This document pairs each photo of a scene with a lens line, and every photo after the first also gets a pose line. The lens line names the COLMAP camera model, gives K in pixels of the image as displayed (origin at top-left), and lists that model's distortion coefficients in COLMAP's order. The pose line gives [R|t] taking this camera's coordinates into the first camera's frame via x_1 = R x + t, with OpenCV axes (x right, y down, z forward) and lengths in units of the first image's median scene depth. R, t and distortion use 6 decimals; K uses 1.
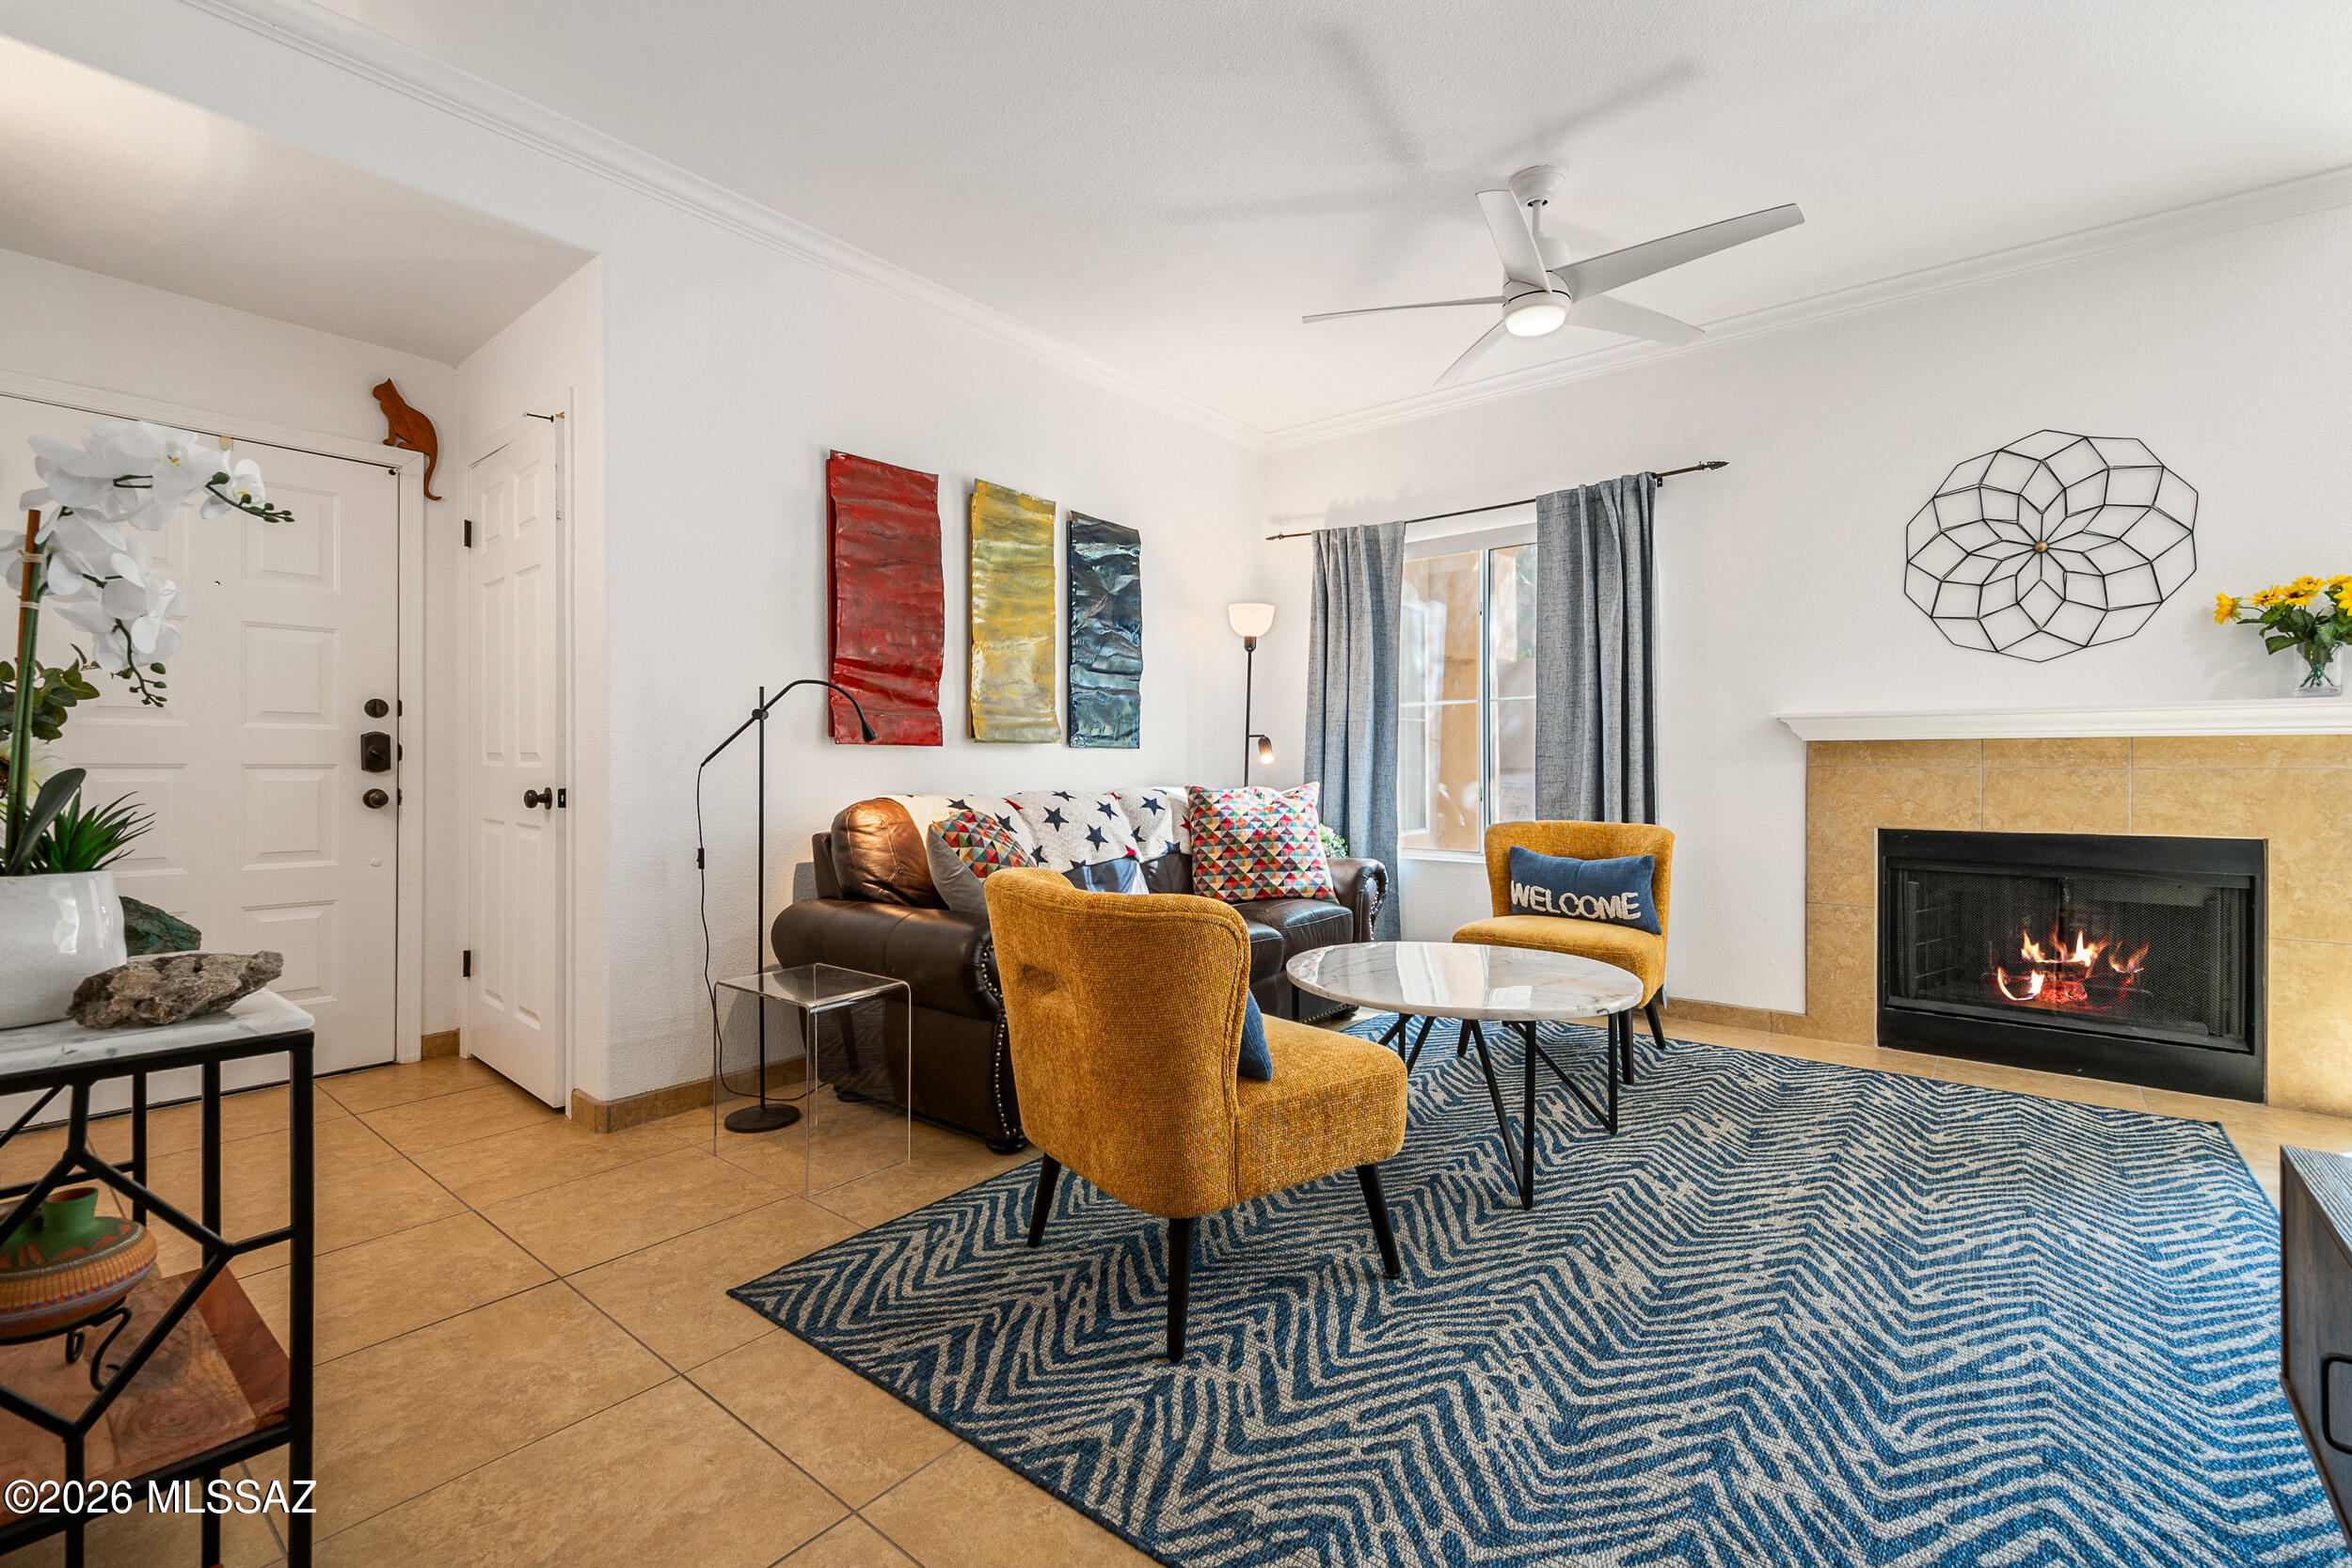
lens RADIAL K [[1030.5, 0, 1175.2], [0, 1030.5, 765.3], [0, 0, 1]] dist [0.014270, -0.003055]
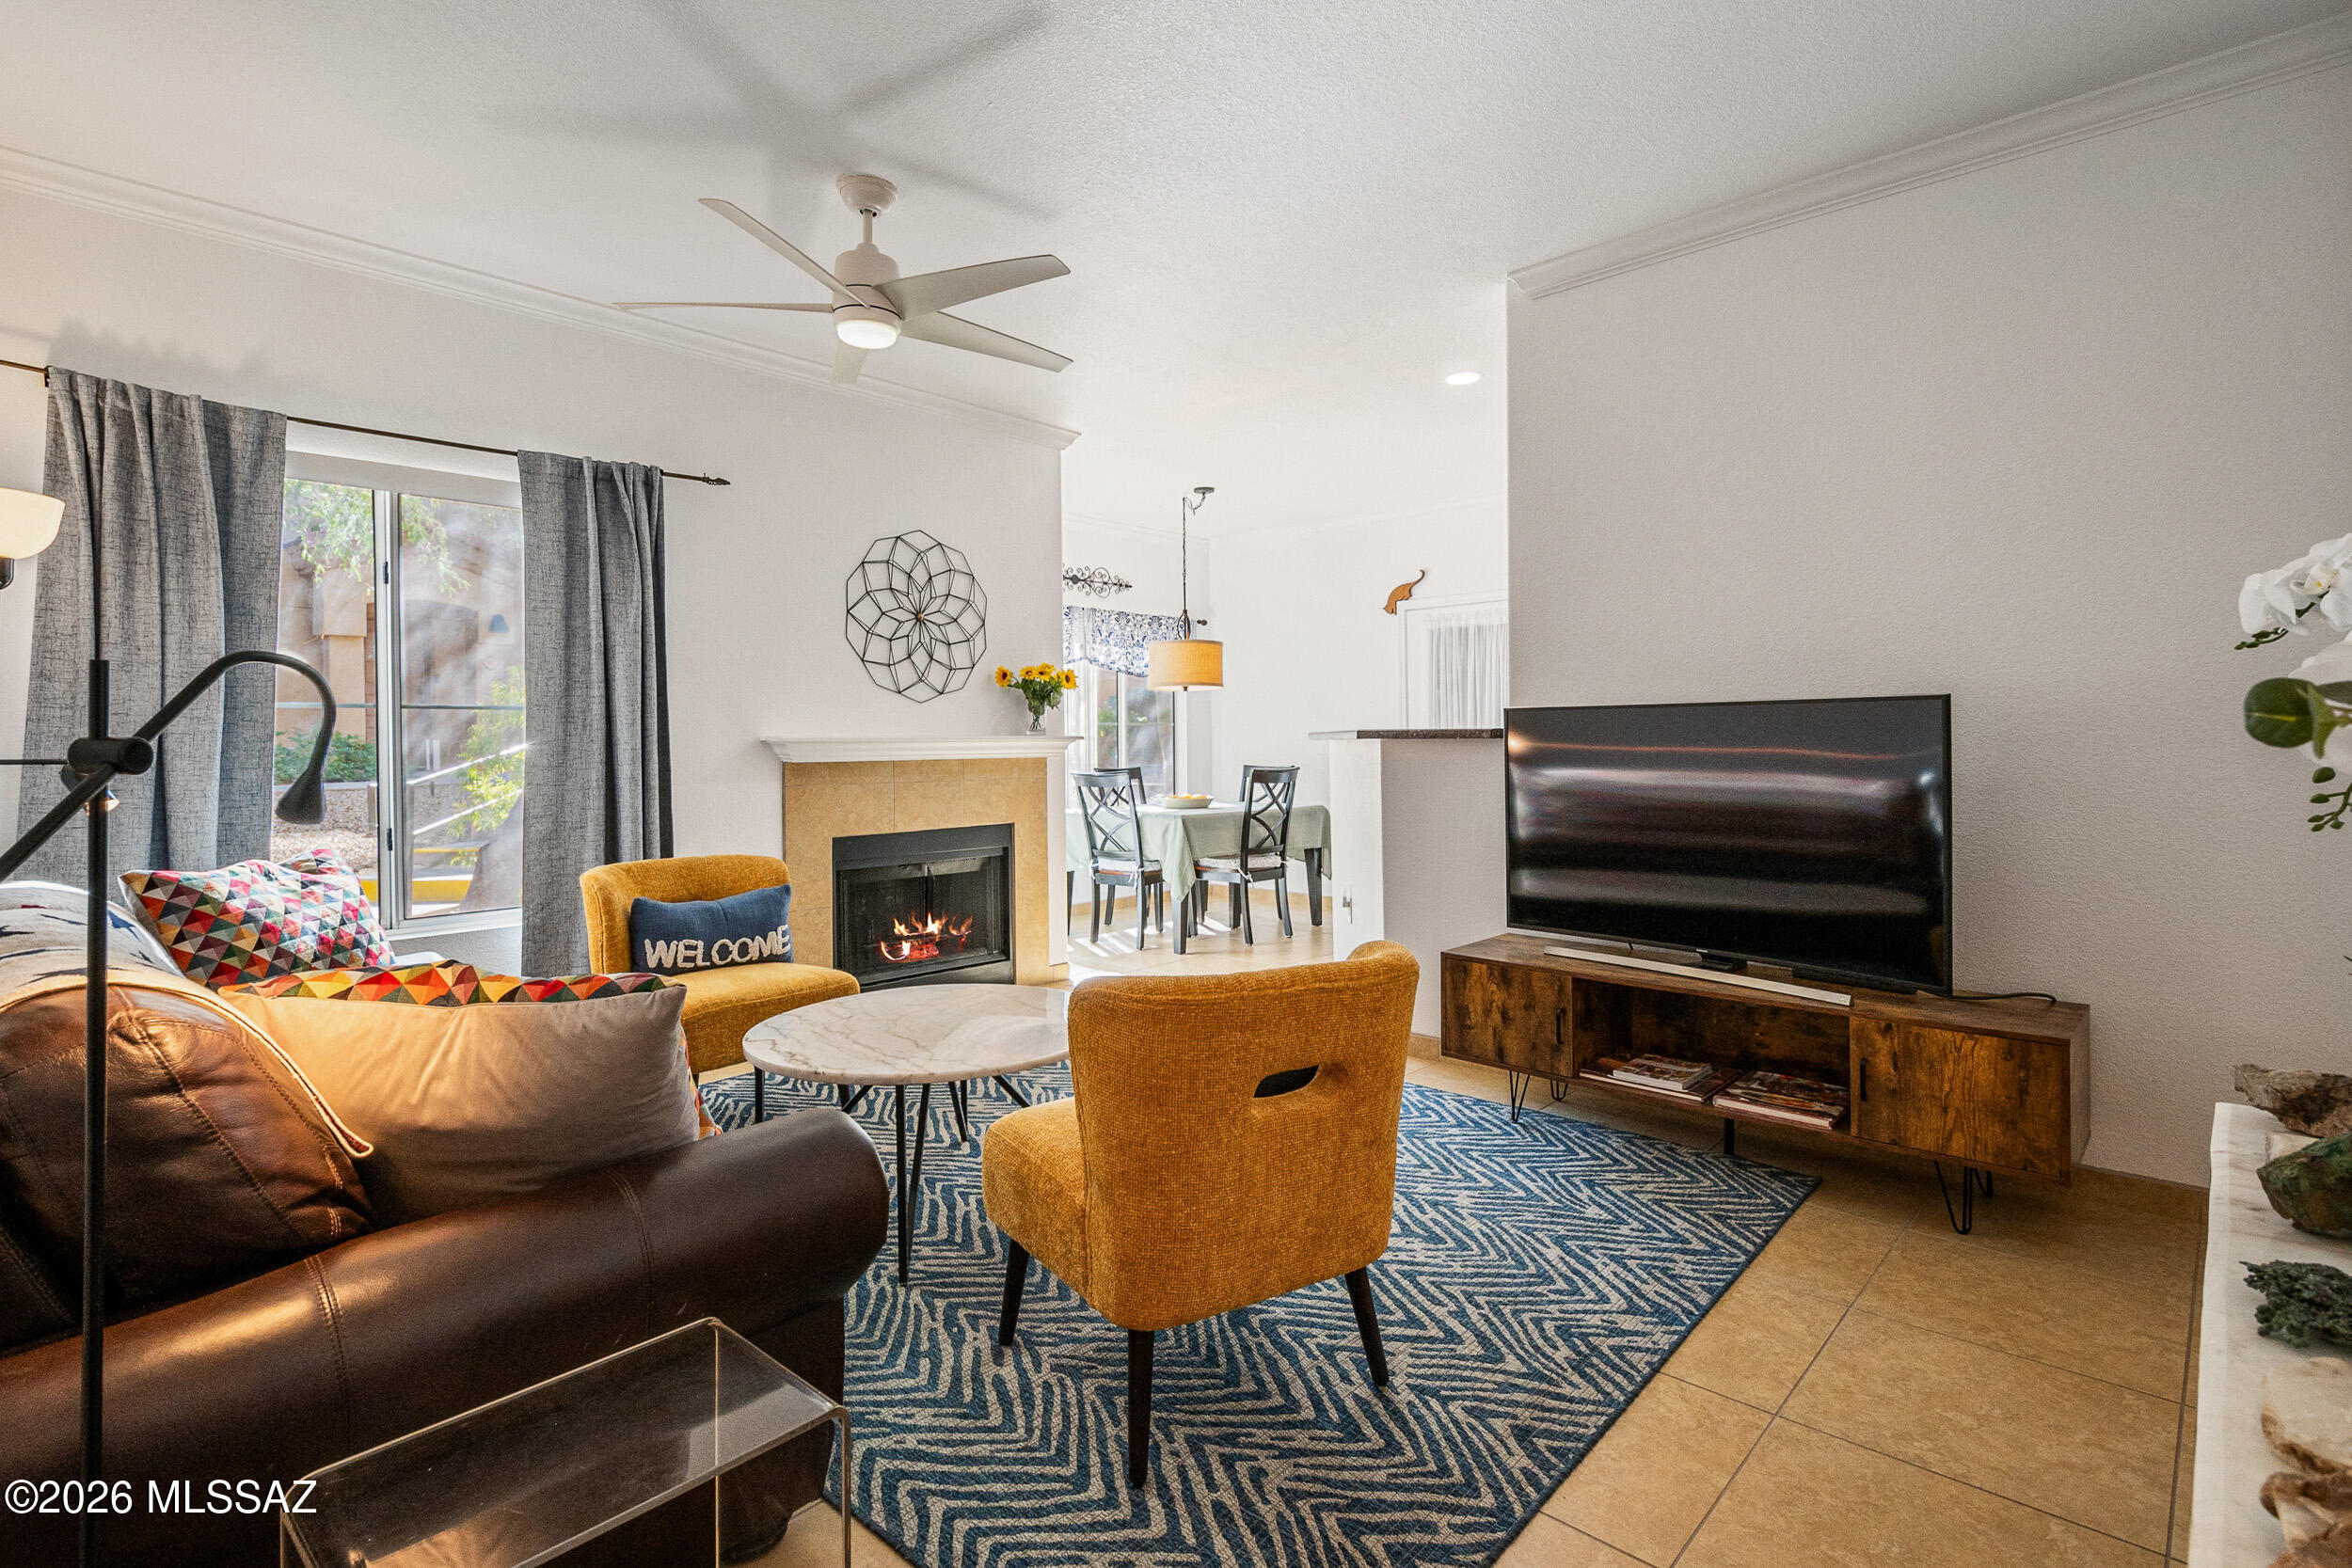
lens RADIAL K [[1130.1, 0, 1175.6], [0, 1130.1, 746.9], [0, 0, 1]] dist [0.016943, -0.000648]
pose [[0.063862, -0.003536, 0.997952, -0.741707], [0.012266, 0.999921, 0.002758, -0.052403], [-0.997883, 0.012065, 0.063900, 0.713197]]
